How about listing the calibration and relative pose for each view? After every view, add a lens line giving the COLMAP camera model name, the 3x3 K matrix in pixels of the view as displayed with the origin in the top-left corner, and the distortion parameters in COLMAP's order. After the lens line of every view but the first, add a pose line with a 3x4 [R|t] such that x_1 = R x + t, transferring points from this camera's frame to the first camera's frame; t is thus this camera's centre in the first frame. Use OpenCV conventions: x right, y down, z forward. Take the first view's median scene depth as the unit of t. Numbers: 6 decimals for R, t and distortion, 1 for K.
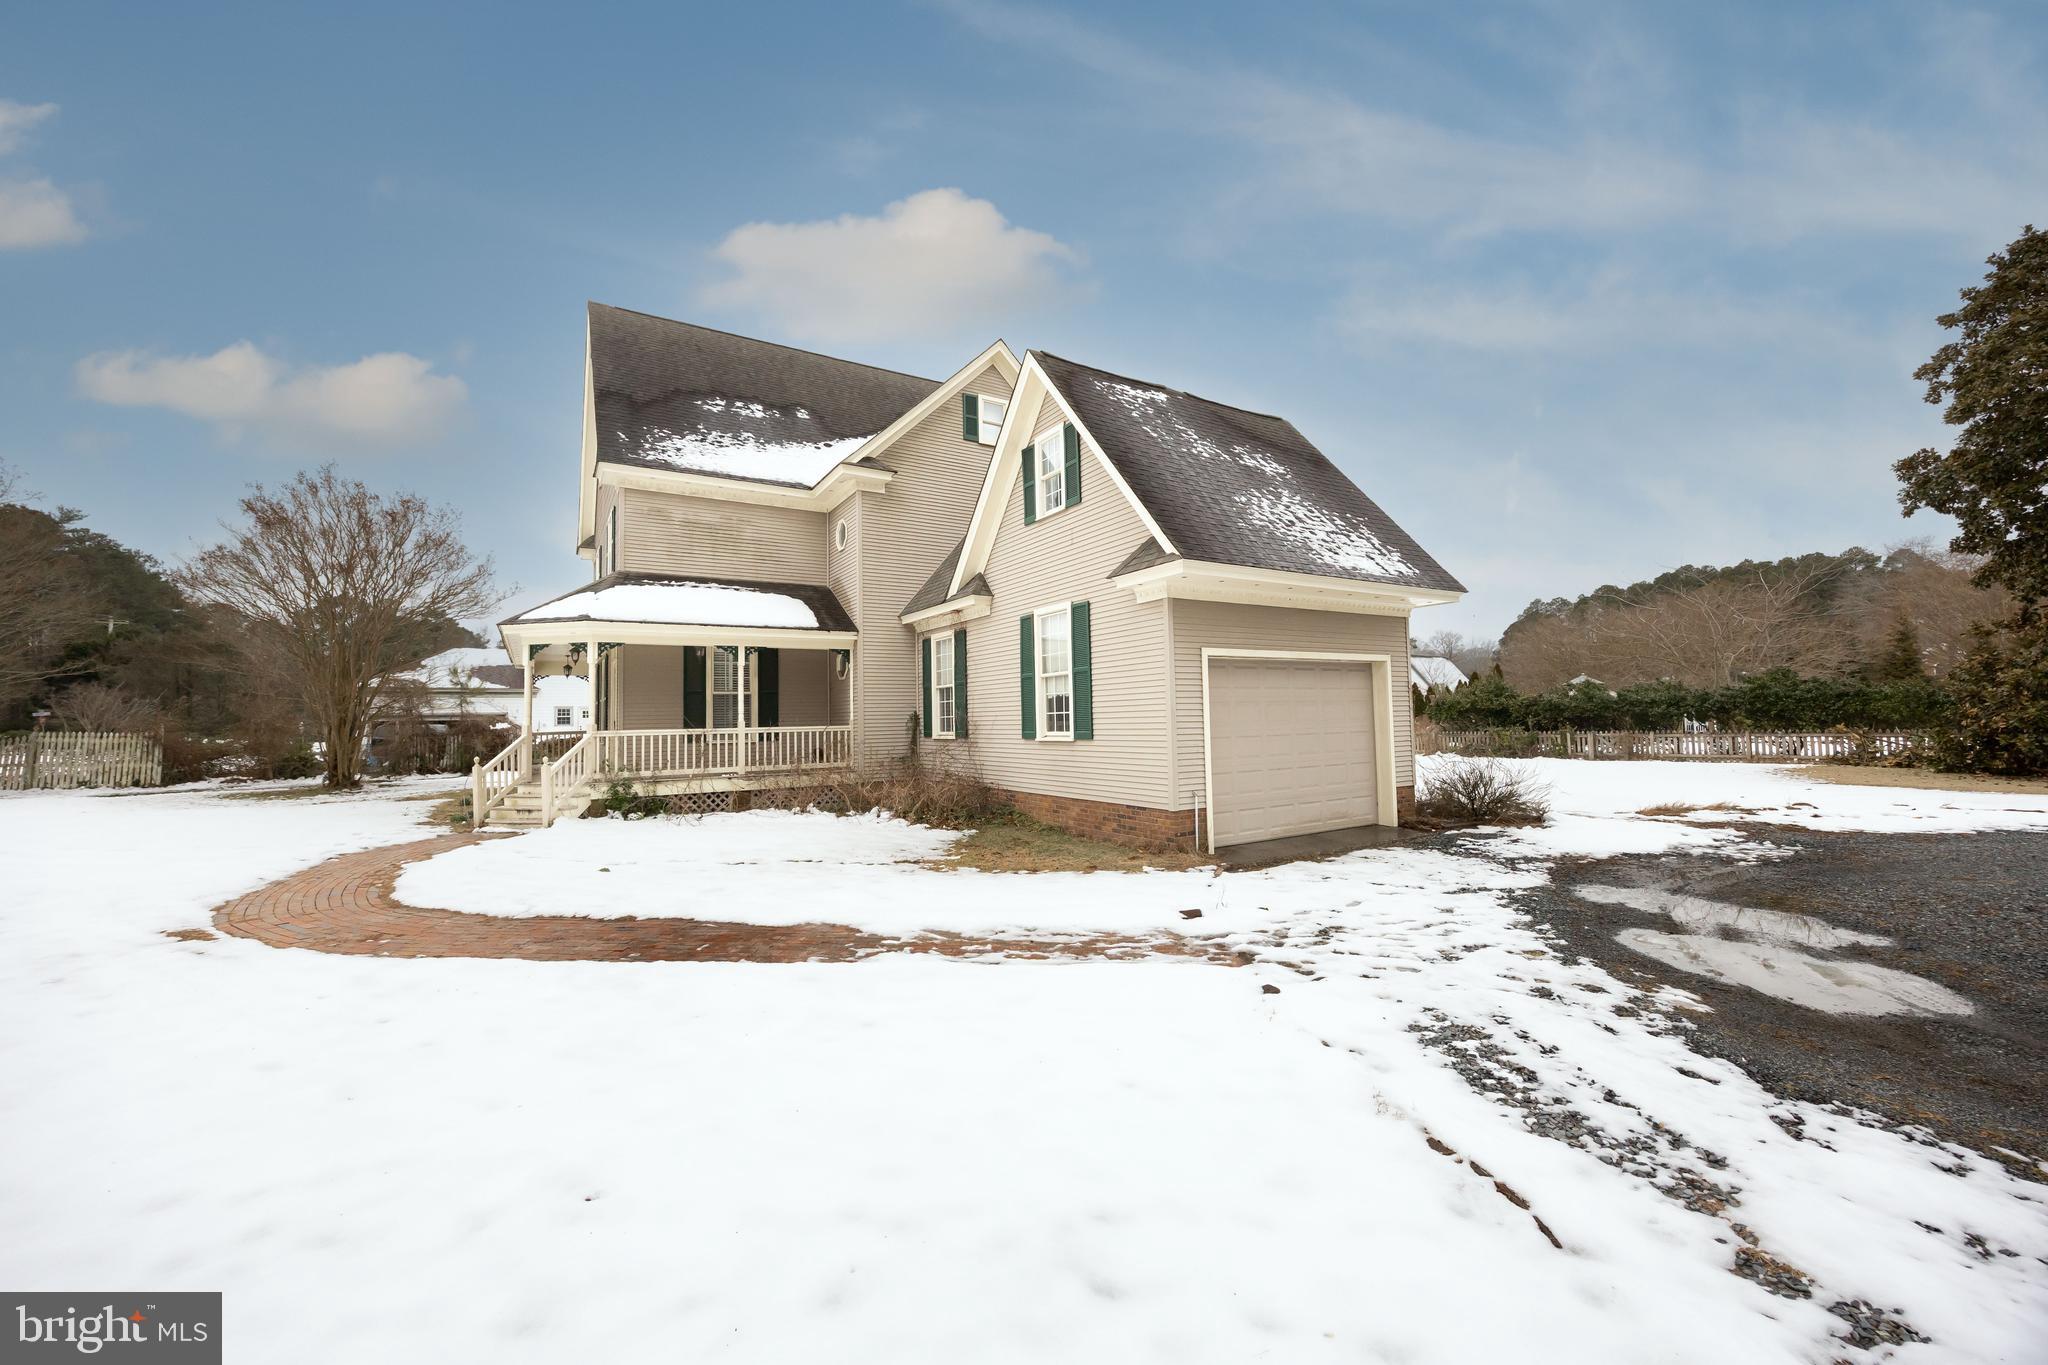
lens RADIAL K [[779.4, 0, 1024.0], [0, 779.4, 682.5], [0, 0, 1]] dist [-0.003891, -0.000174]
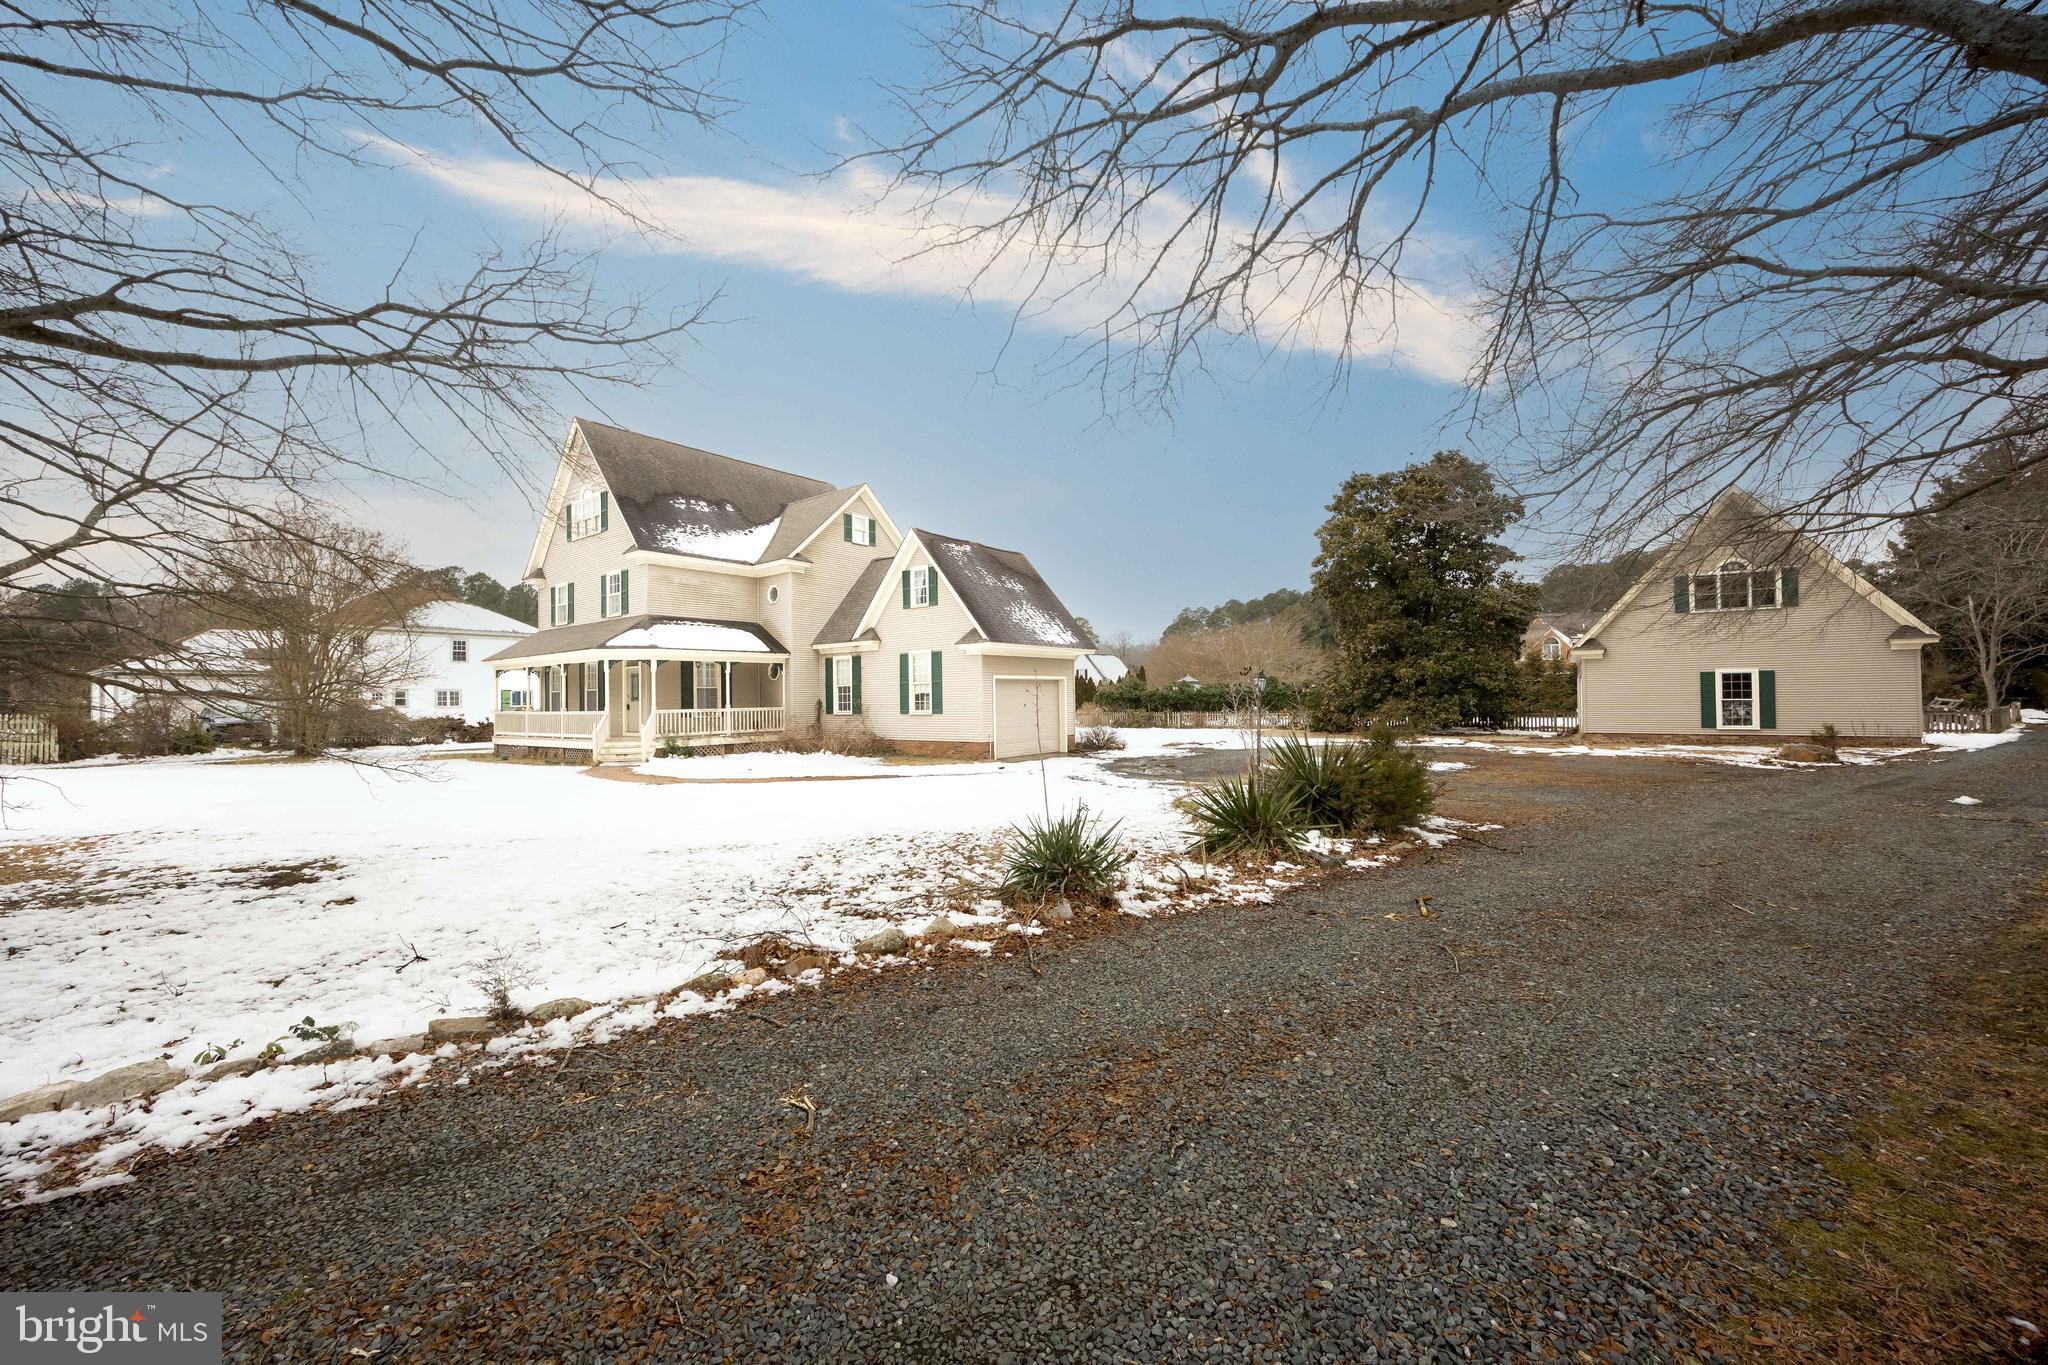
lens RADIAL K [[775.2, 0, 1024.0], [0, 775.2, 682.5], [0, 0, 1]] dist [-0.000581, -0.000063]
pose [[0.932709, 0.013023, 0.360394, -0.388516], [-0.020383, 0.999654, 0.016629, -0.044435], [-0.360053, -0.022856, 0.932652, -0.900536]]
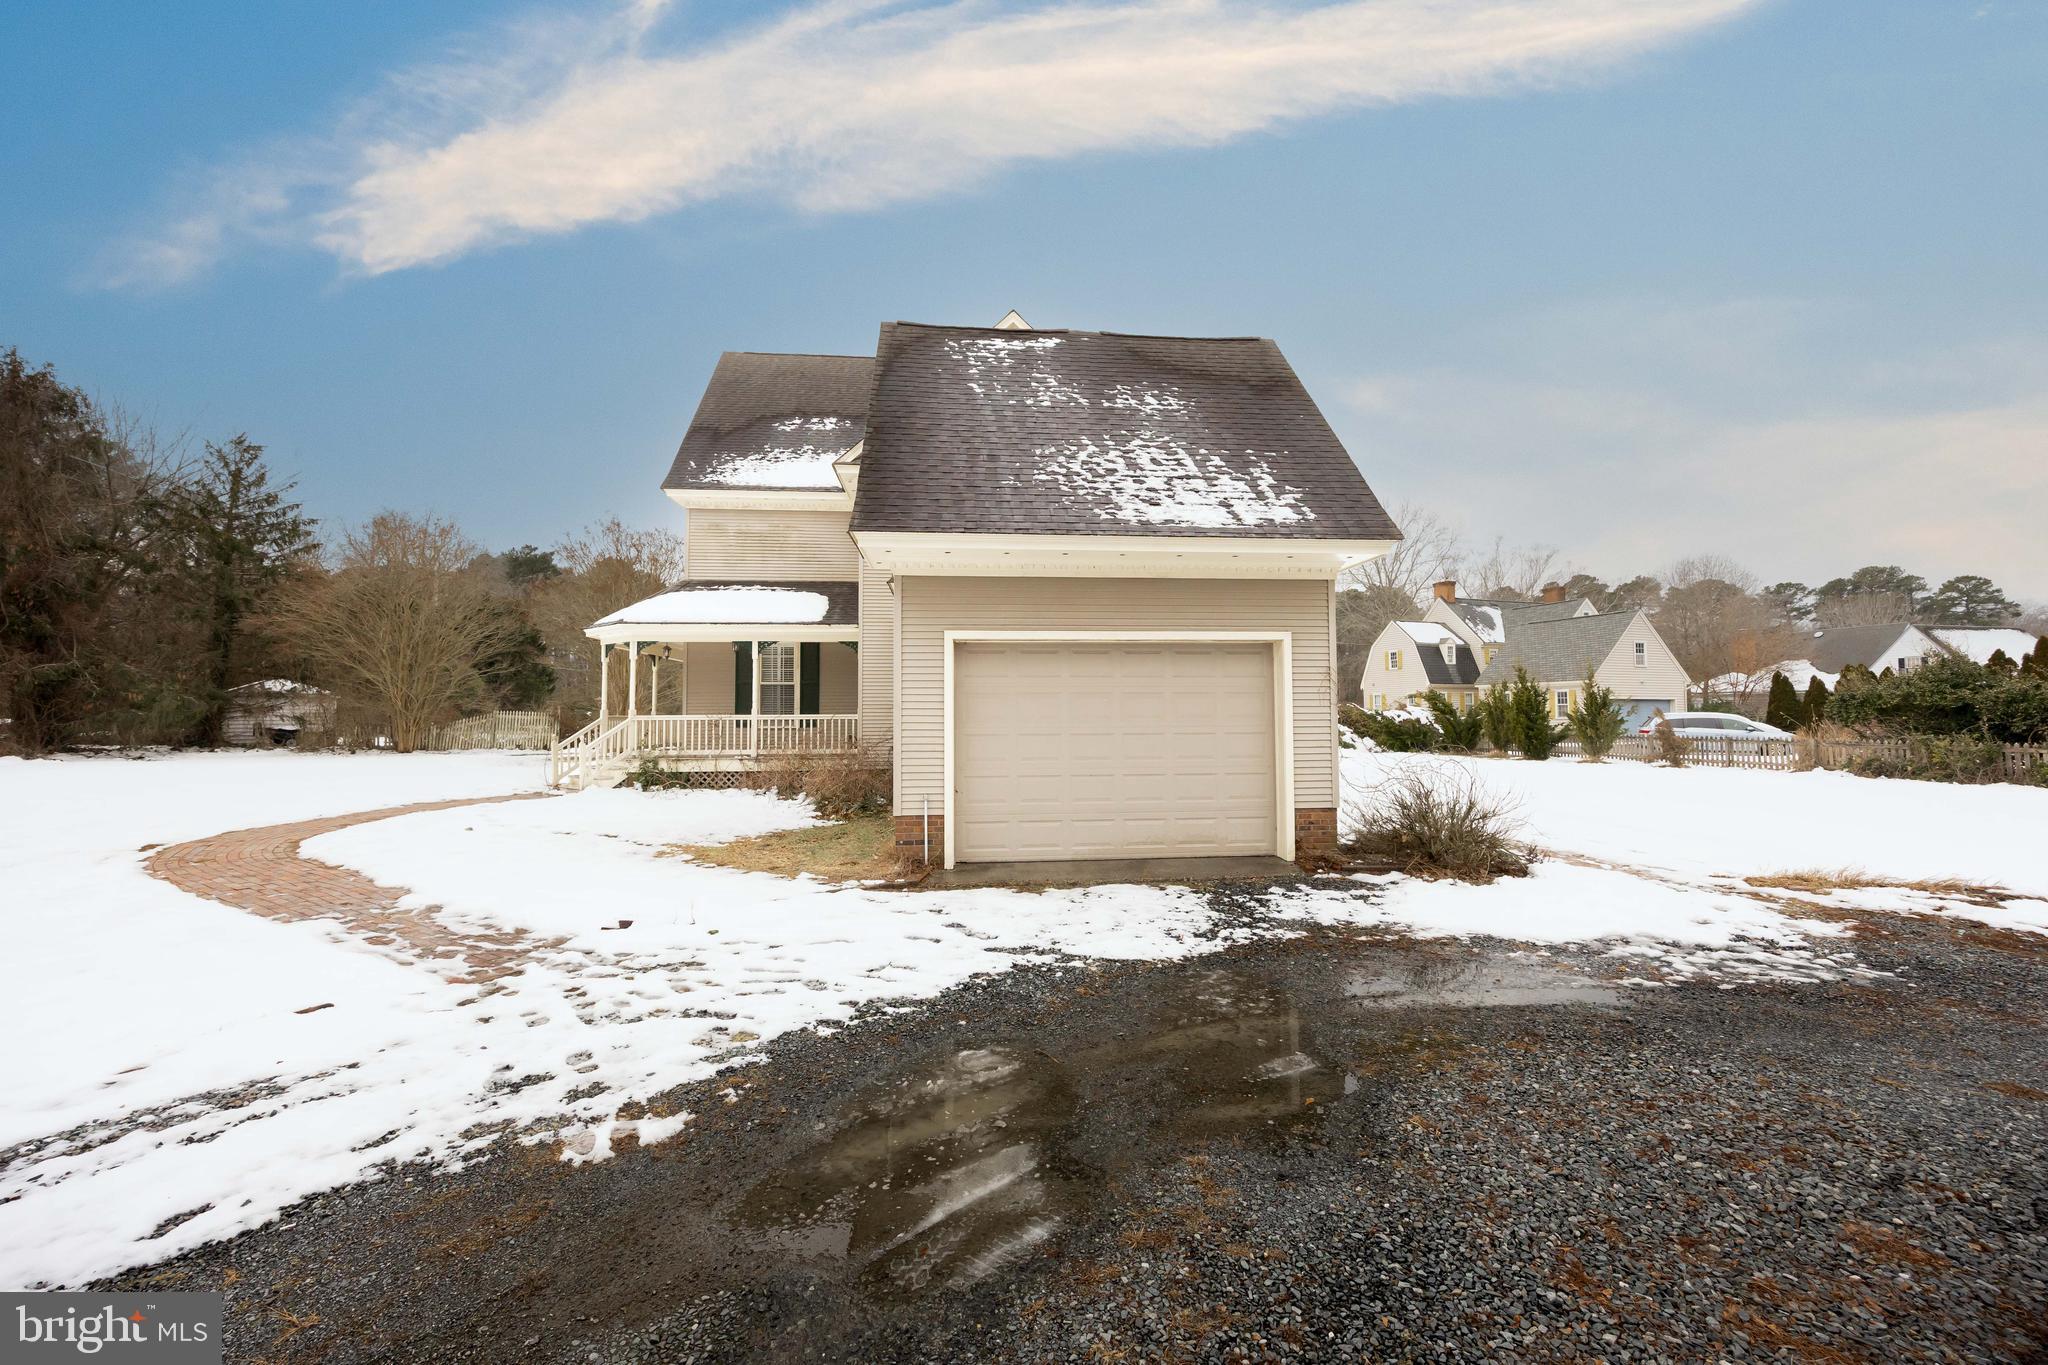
lens RADIAL K [[775.2, 0, 1024.0], [0, 775.2, 682.5], [0, 0, 1]] dist [-0.000581, -0.000063]
pose [[0.896382, -0.002338, -0.443276, 0.491849], [0.008079, 0.999906, 0.011062, 0.003236], [0.443209, -0.013497, 0.896317, 0.188449]]
